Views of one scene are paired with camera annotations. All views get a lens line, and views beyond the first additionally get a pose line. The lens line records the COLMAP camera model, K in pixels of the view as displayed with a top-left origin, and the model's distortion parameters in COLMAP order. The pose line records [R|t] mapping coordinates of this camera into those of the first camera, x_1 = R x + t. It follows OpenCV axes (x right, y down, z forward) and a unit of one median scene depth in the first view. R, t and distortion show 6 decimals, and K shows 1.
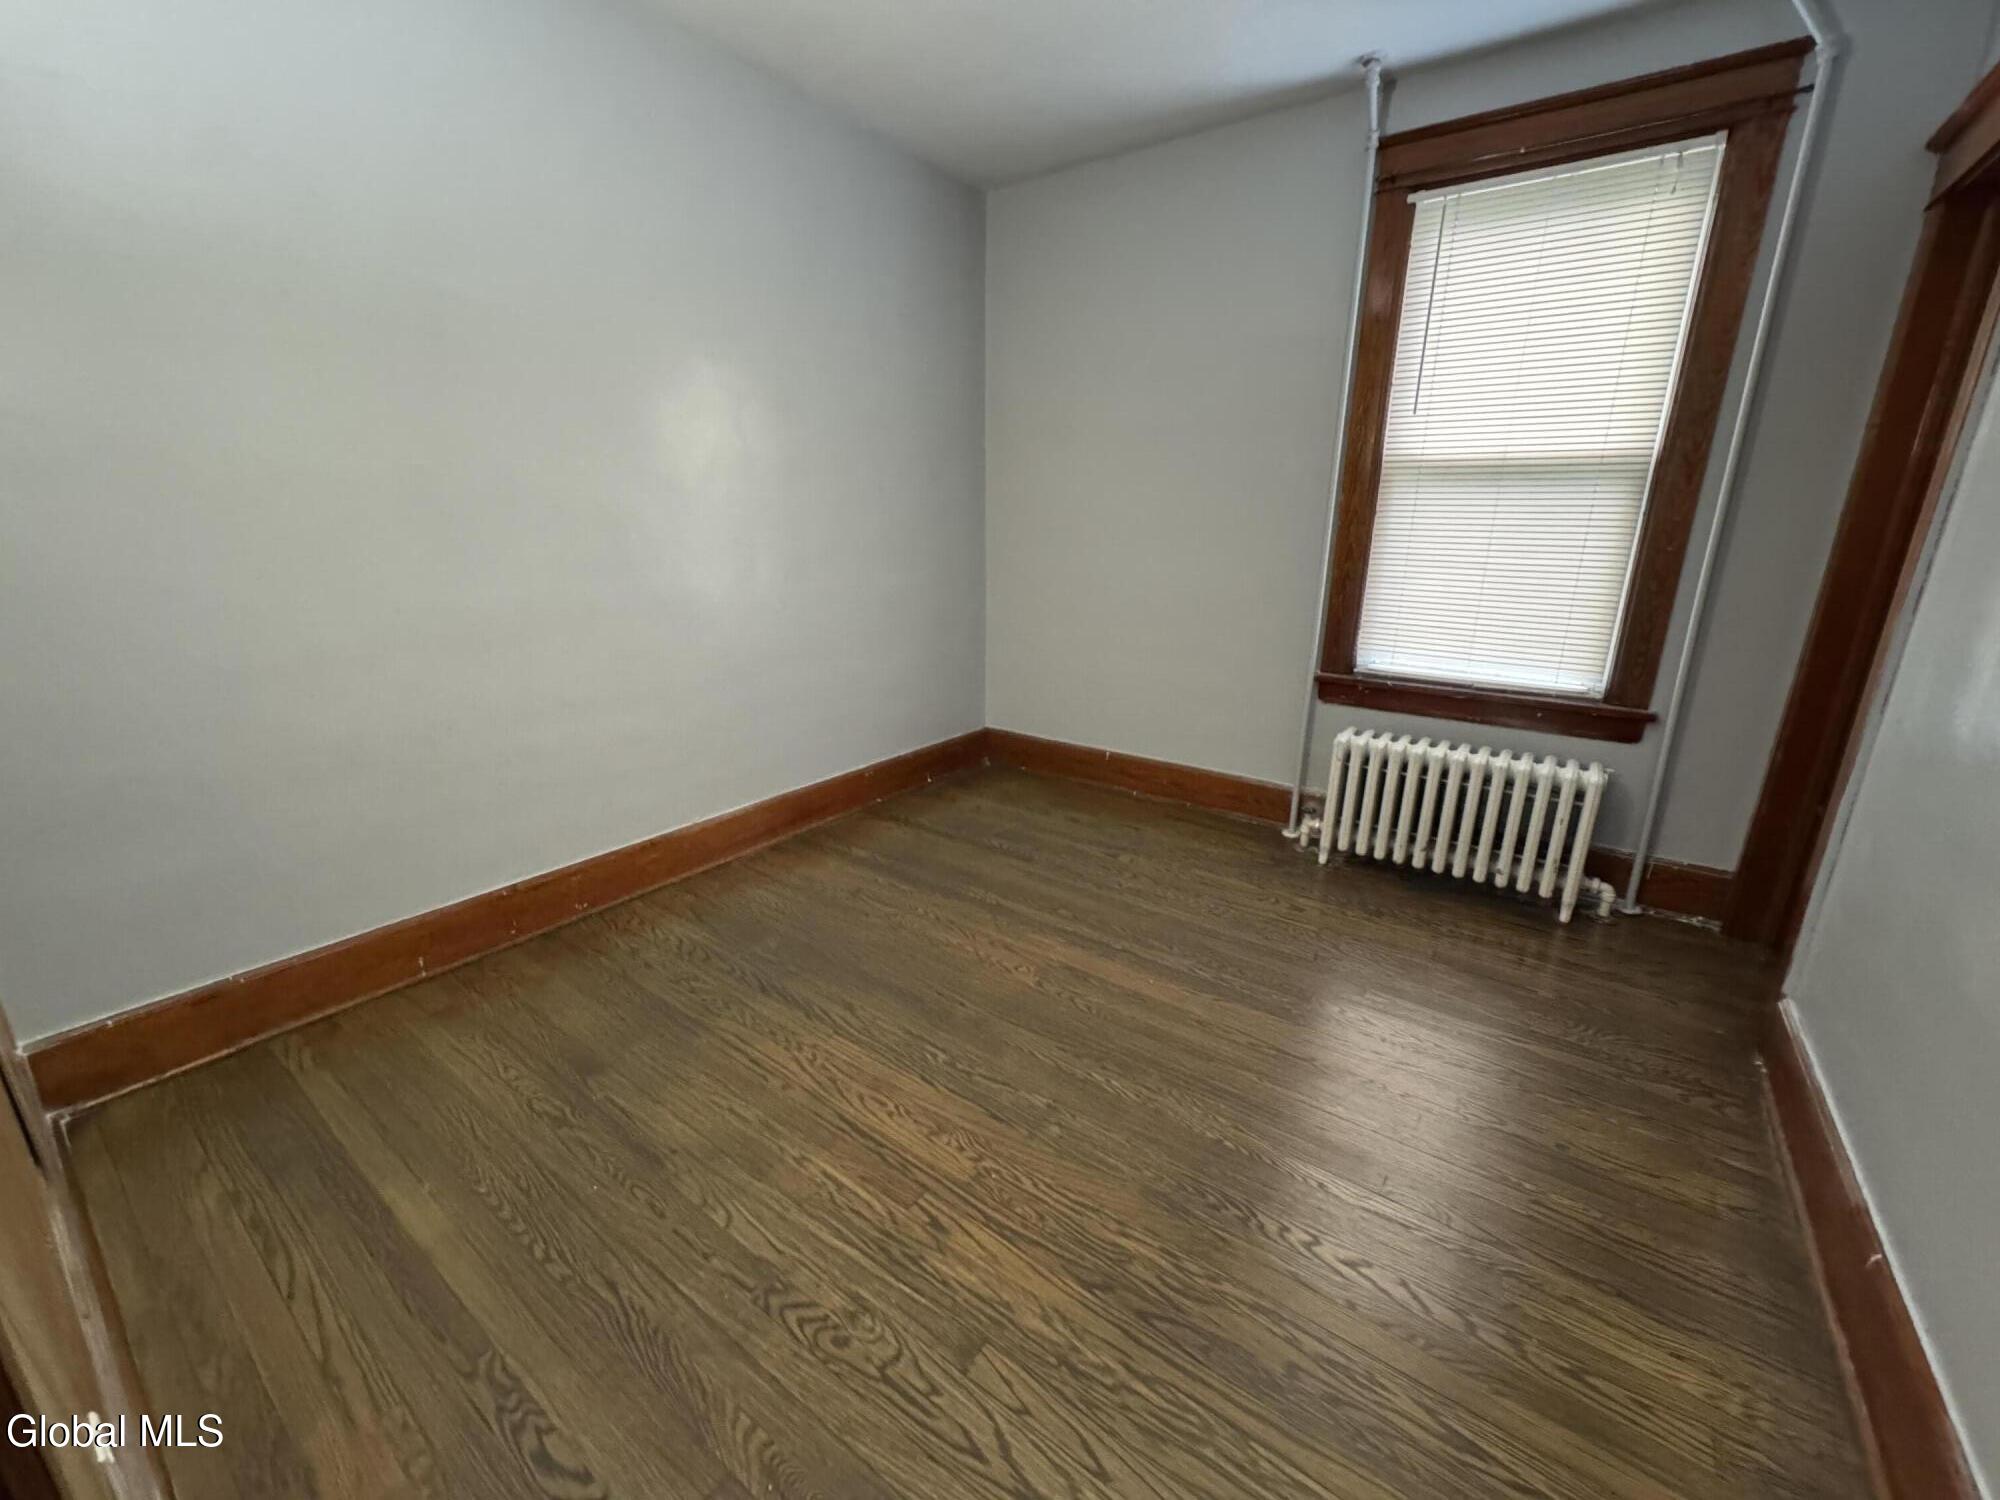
lens RADIAL K [[794.0, 0, 997.6], [0, 794.0, 751.1], [0, 0, 1]] dist [0.003399, 0.000443]
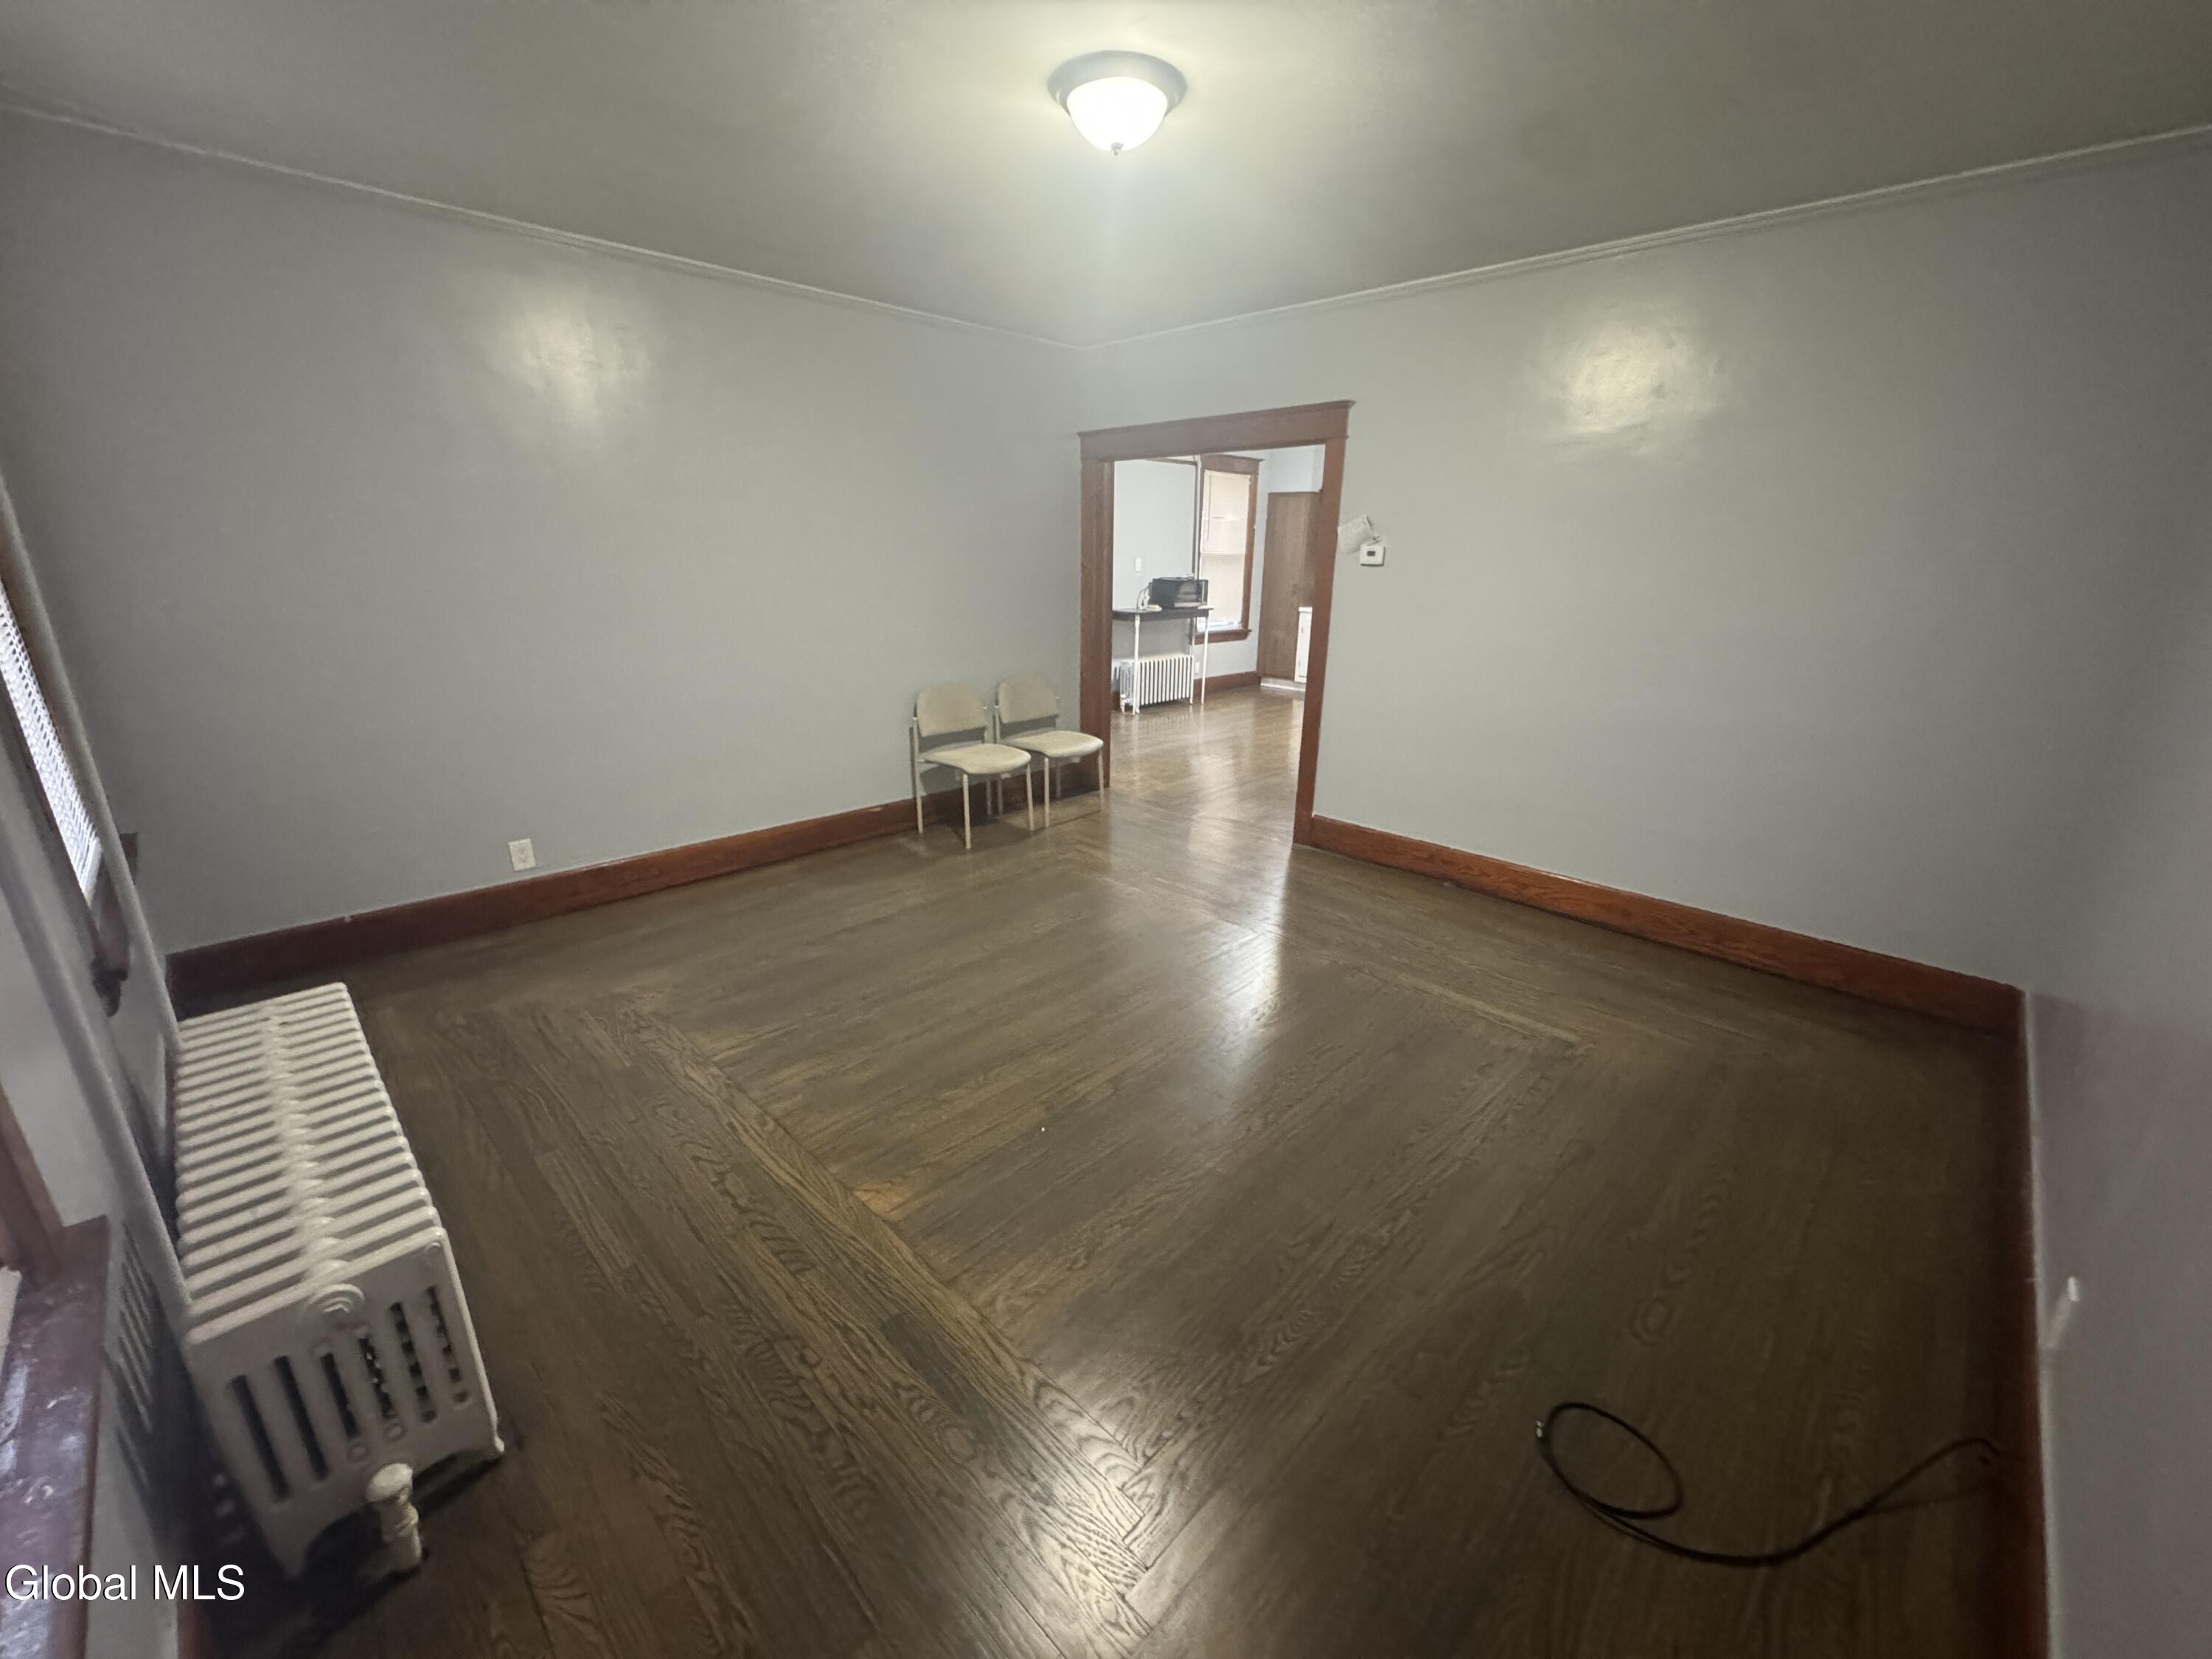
lens RADIAL K [[878.1, 0, 1105.3], [0, 878.1, 834.5], [0, 0, 1]] dist [0.003399, 0.000443]
pose [[0.143098, -0.305799, 0.941281, -2.659480], [0.269311, 0.927212, 0.260286, -0.323617], [-0.952363, 0.216250, 0.215037, 0.801592]]
